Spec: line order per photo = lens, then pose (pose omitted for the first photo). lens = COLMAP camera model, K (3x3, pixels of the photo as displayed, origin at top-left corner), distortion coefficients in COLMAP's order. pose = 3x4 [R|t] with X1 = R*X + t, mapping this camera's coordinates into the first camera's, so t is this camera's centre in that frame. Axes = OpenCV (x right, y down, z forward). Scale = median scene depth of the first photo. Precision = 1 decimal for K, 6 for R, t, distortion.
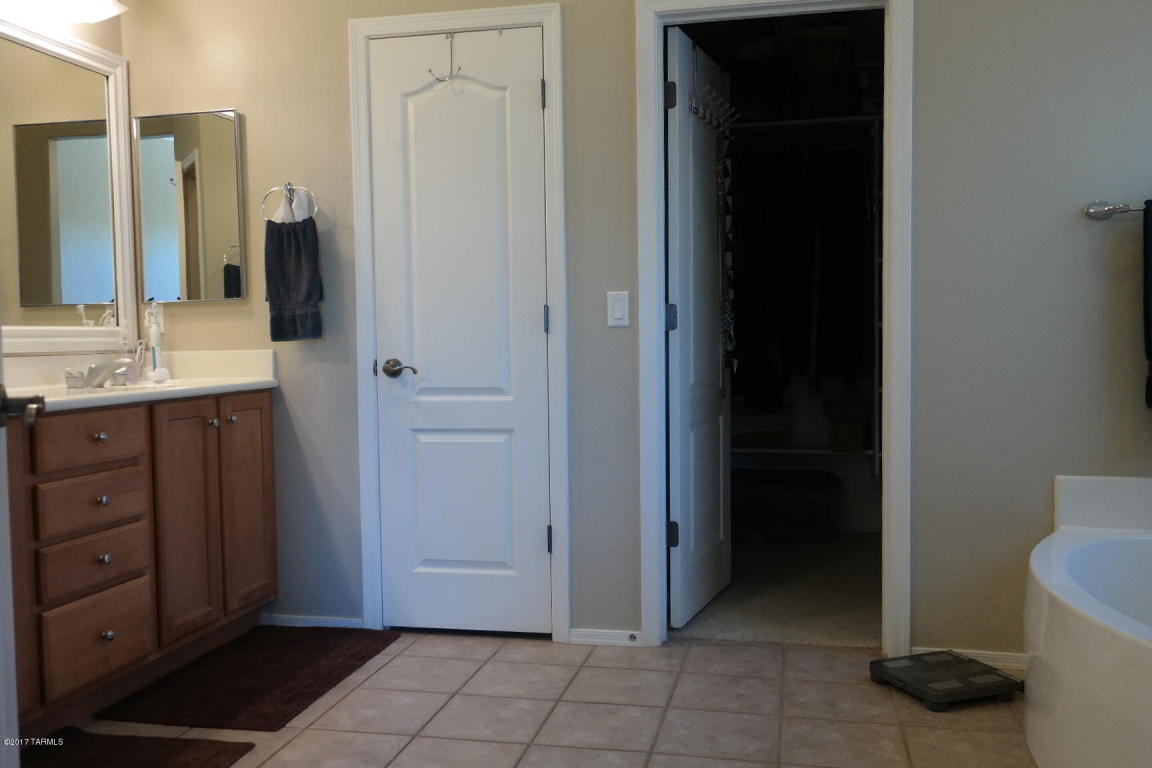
lens RADIAL K [[1002.9, 0, 581.8], [0, 1002.9, 380.1], [0, 0, 1]] dist [0.005532, 0.012404]
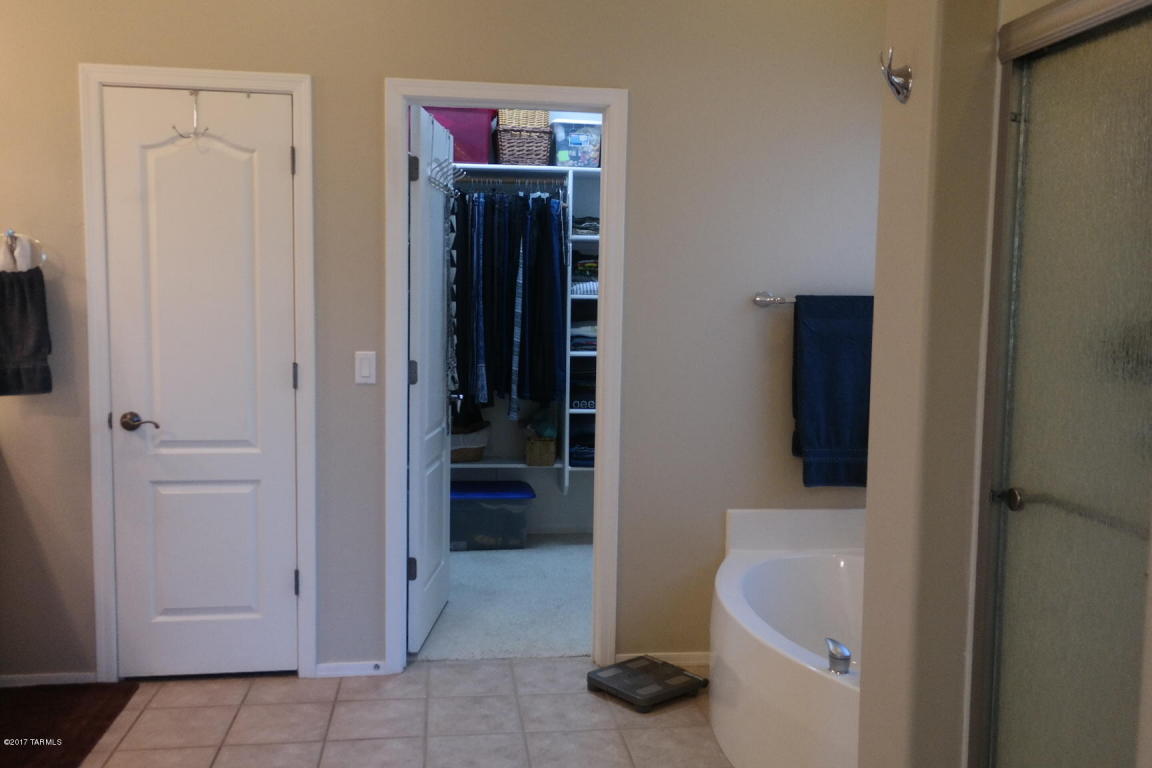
lens RADIAL K [[1002.9, 0, 581.8], [0, 1002.9, 380.1], [0, 0, 1]] dist [0.005532, 0.012404]
pose [[0.938471, -0.001210, 0.345355, -0.117173], [-0.014128, 0.999022, 0.041893, -0.105413], [-0.345068, -0.044195, 0.937537, -0.090643]]
